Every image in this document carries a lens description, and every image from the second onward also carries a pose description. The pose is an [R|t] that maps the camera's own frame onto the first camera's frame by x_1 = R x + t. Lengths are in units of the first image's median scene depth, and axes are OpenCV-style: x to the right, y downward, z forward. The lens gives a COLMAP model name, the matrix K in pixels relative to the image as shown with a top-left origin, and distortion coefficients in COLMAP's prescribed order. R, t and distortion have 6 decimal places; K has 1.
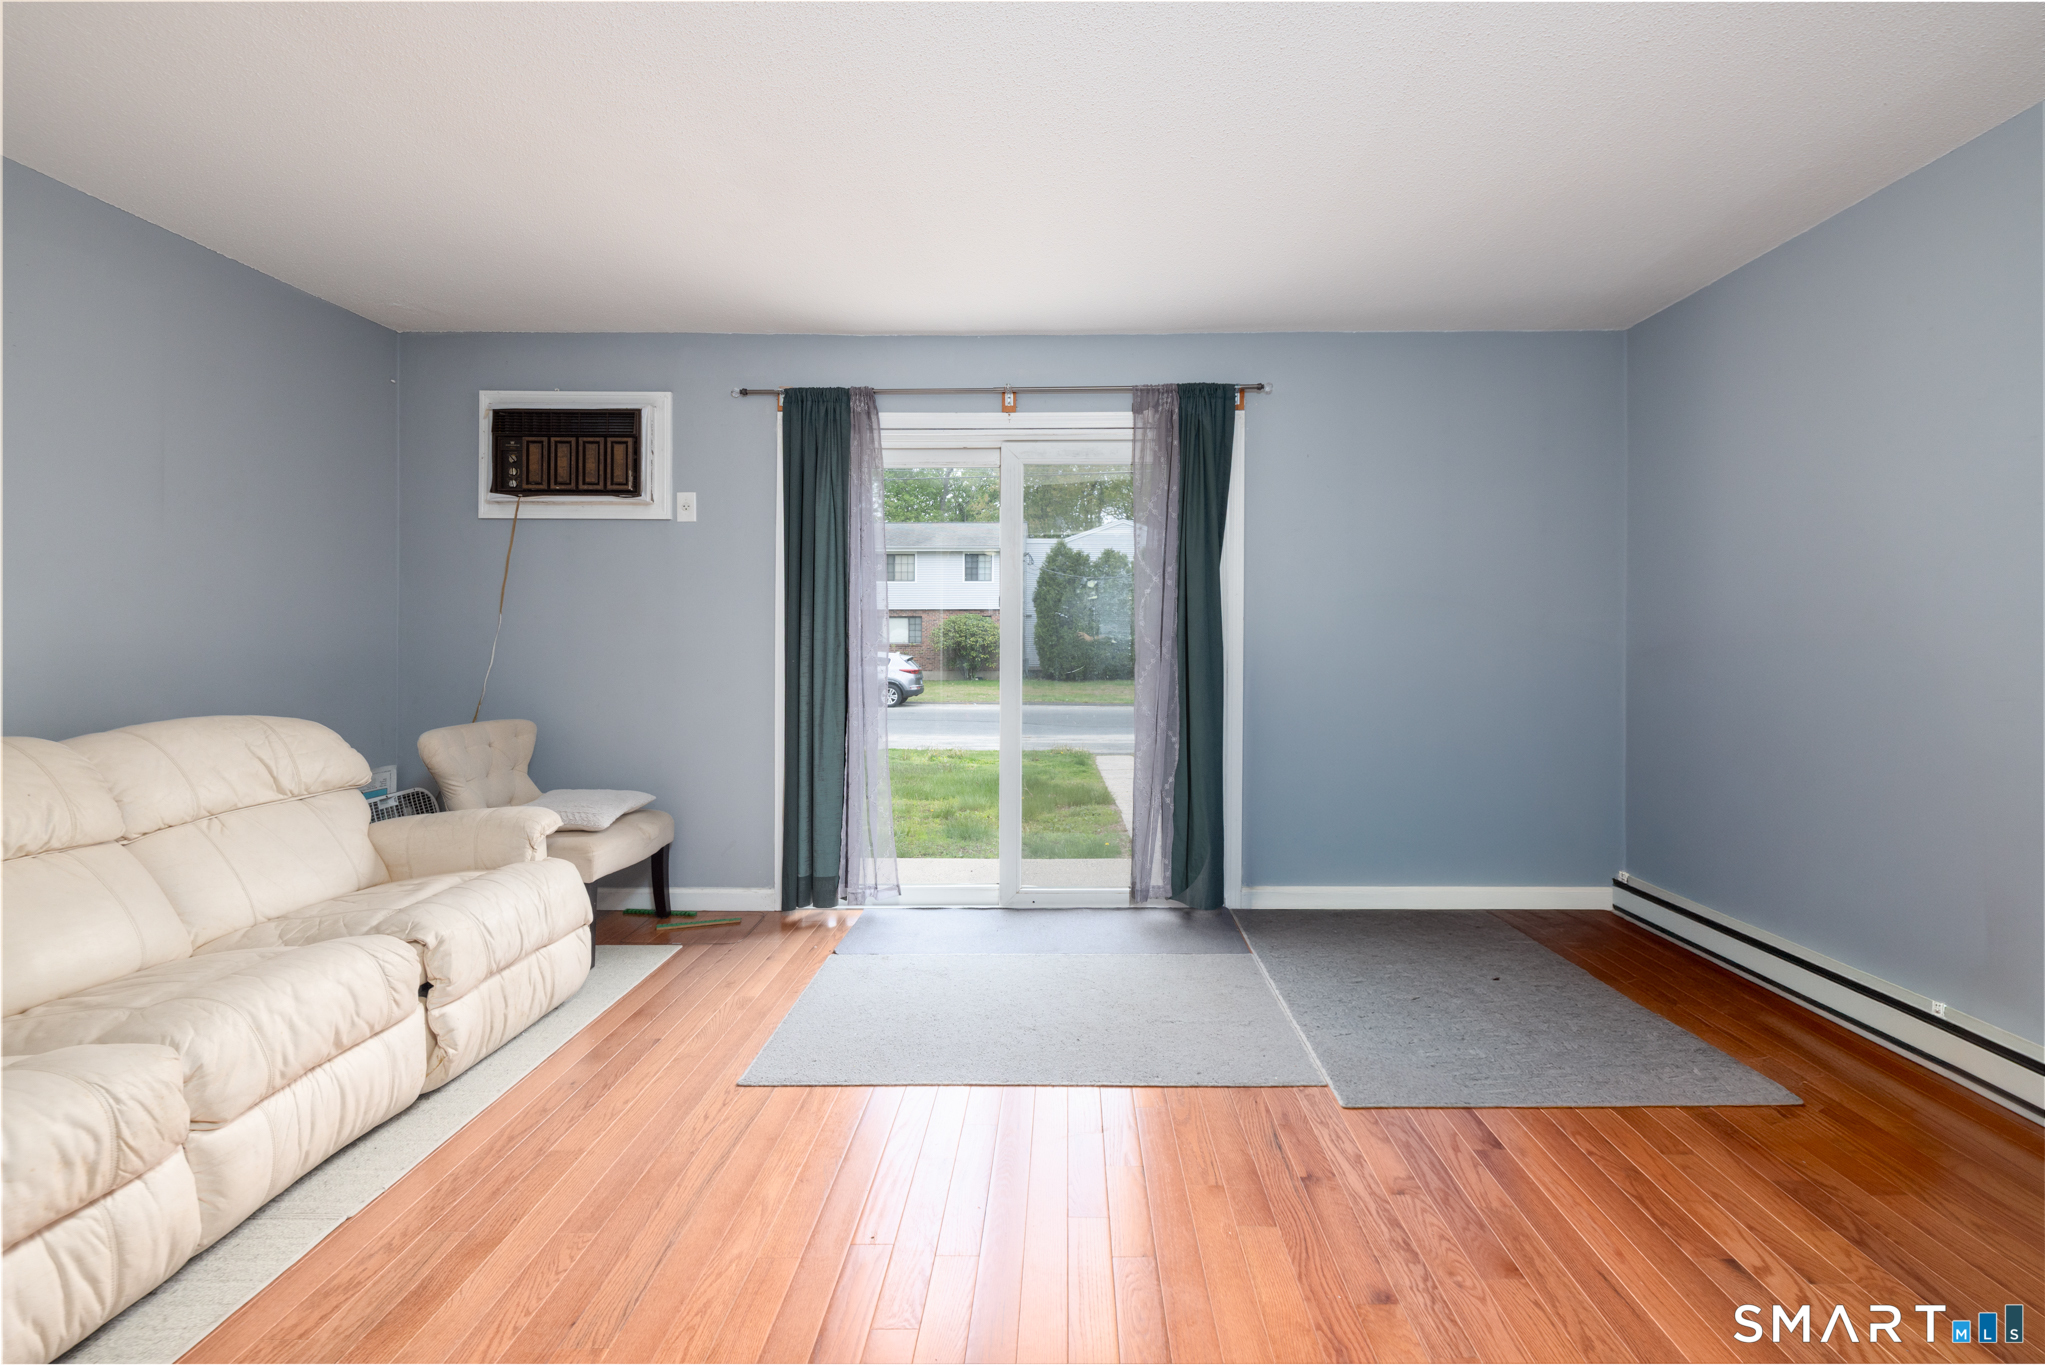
lens RADIAL K [[868.5, 0, 1059.9], [0, 868.5, 646.2], [0, 0, 1]] dist [0.001153, 0.001245]
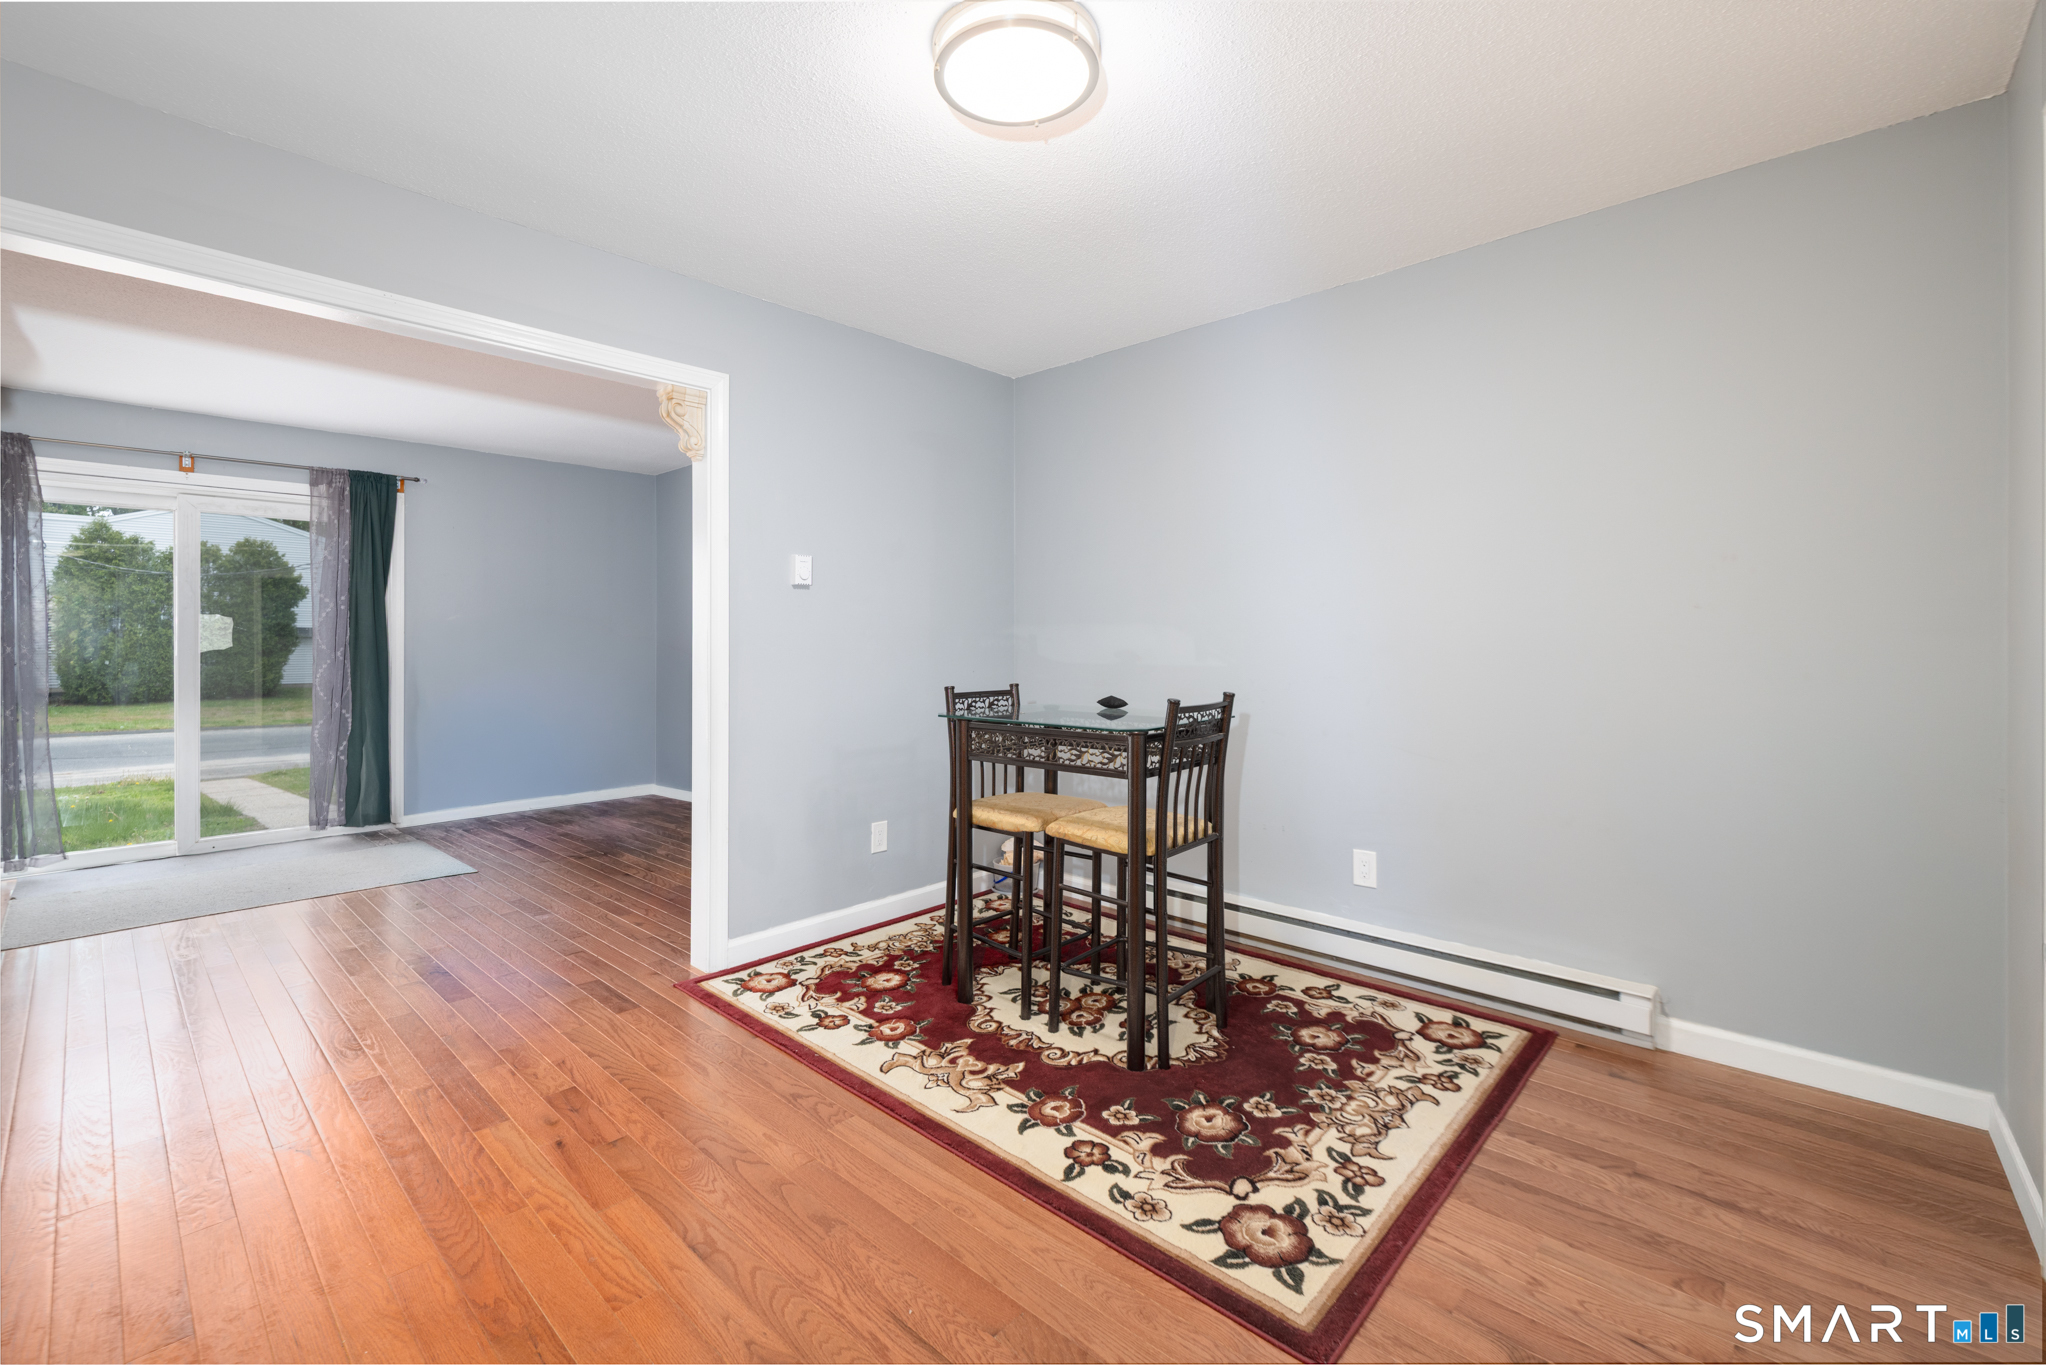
lens RADIAL K [[868.9, 0, 1013.4], [0, 868.9, 645.5], [0, 0, 1]] dist [0.001153, 0.001245]
pose [[0.673783, -0.004710, 0.738915, -0.192309], [0.012074, 0.999916, -0.004636, 0.010035], [-0.738831, 0.012045, 0.673783, -0.796026]]
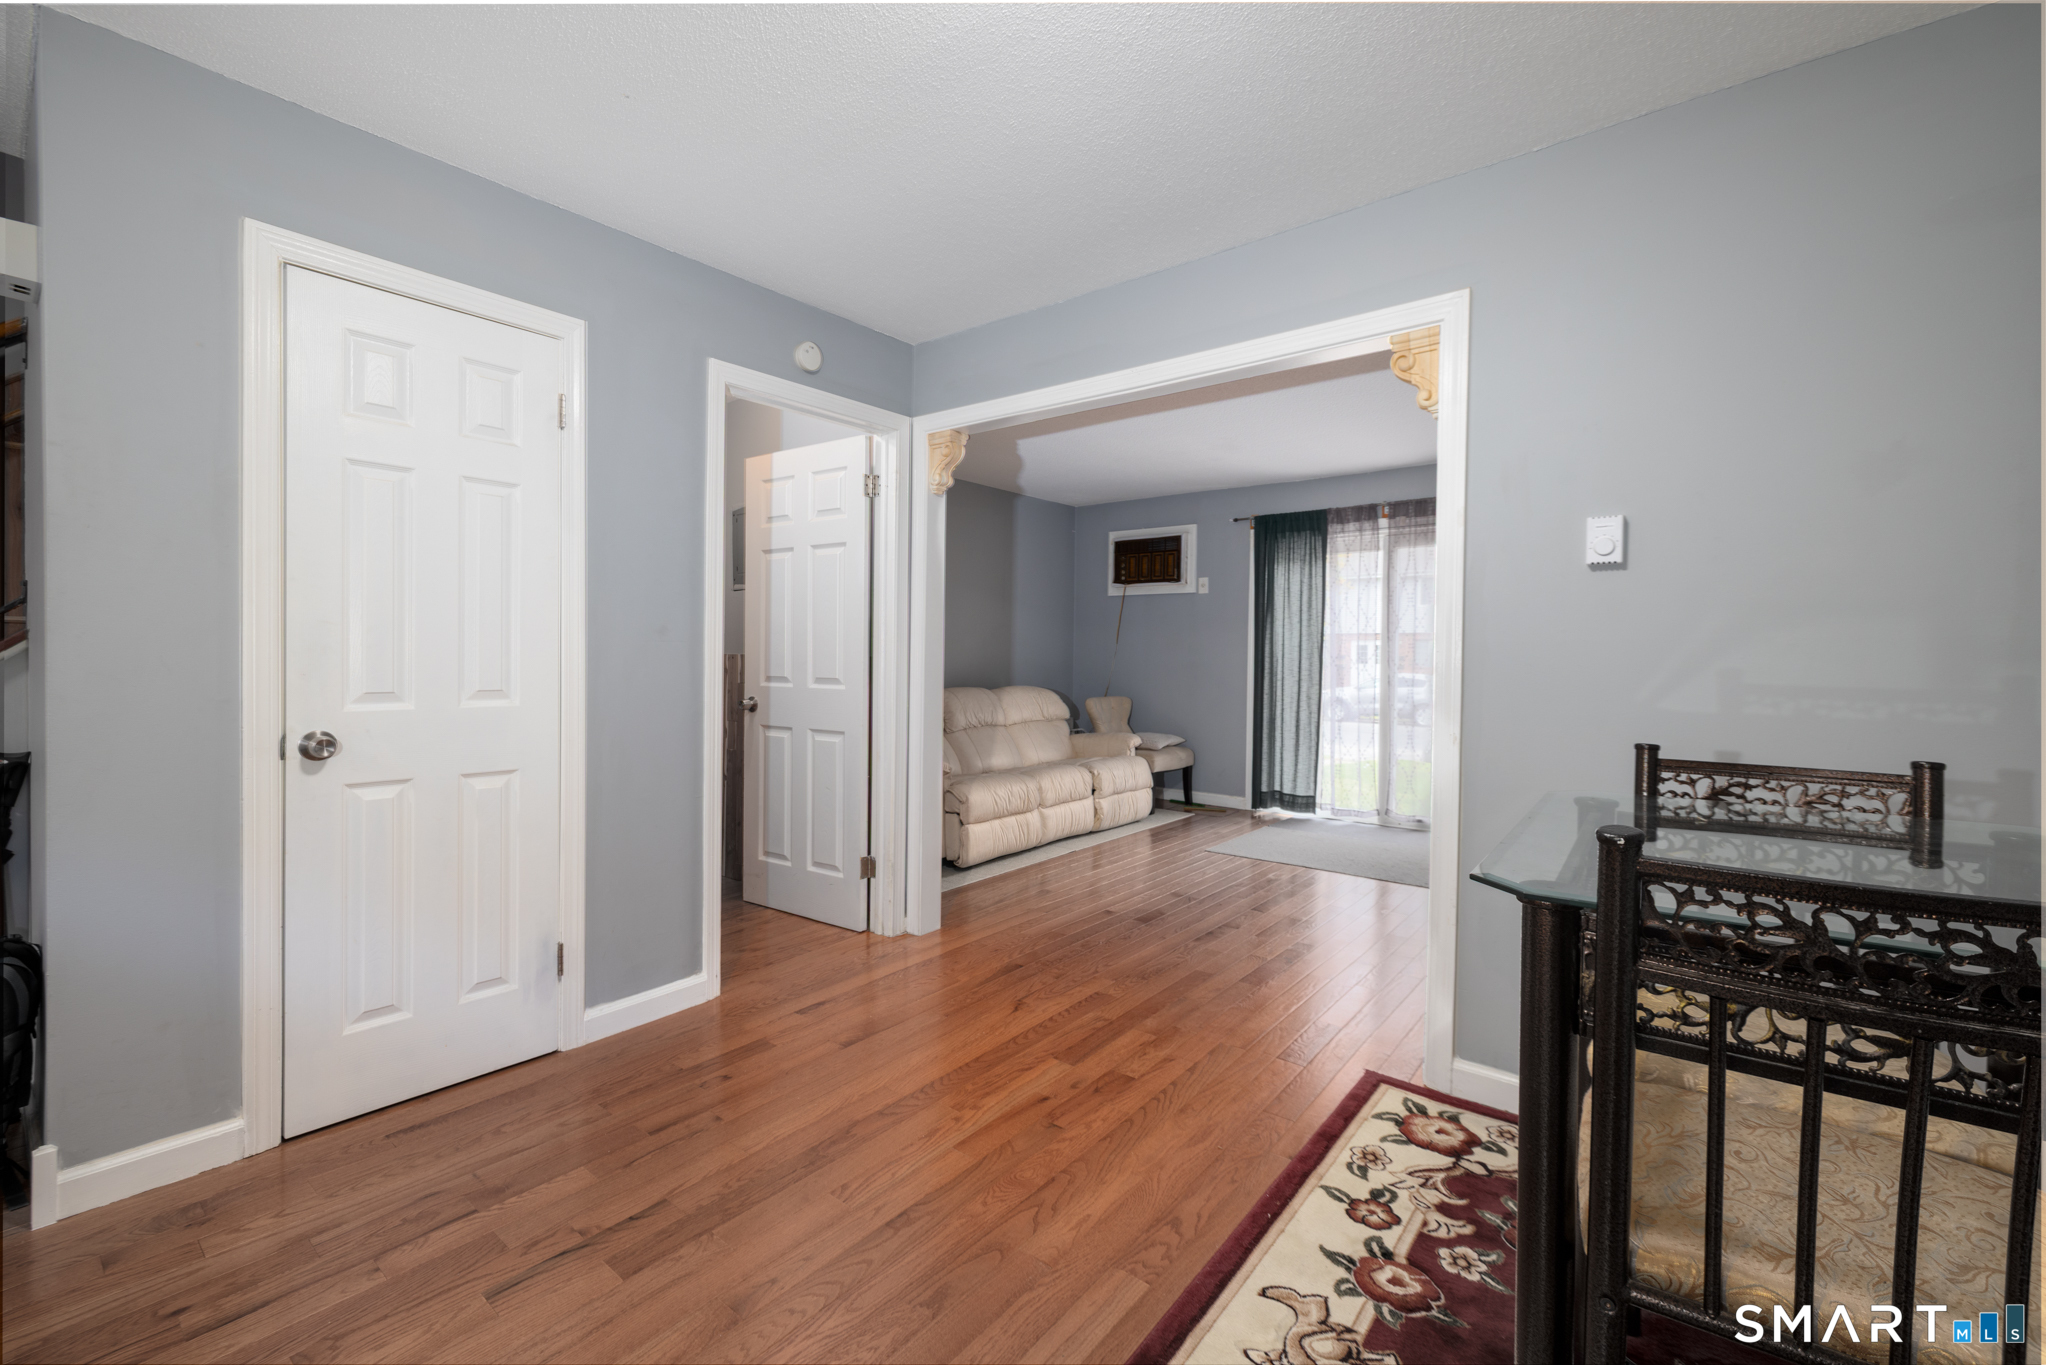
lens RADIAL K [[868.9, 0, 1011.9], [0, 868.9, 659.9], [0, 0, 1]] dist [0.001153, 0.001245]
pose [[0.776828, 0.006184, -0.629682, 0.425892], [-0.010638, 0.999938, -0.003304, 0.008736], [0.629623, 0.009265, 0.776846, -0.701628]]
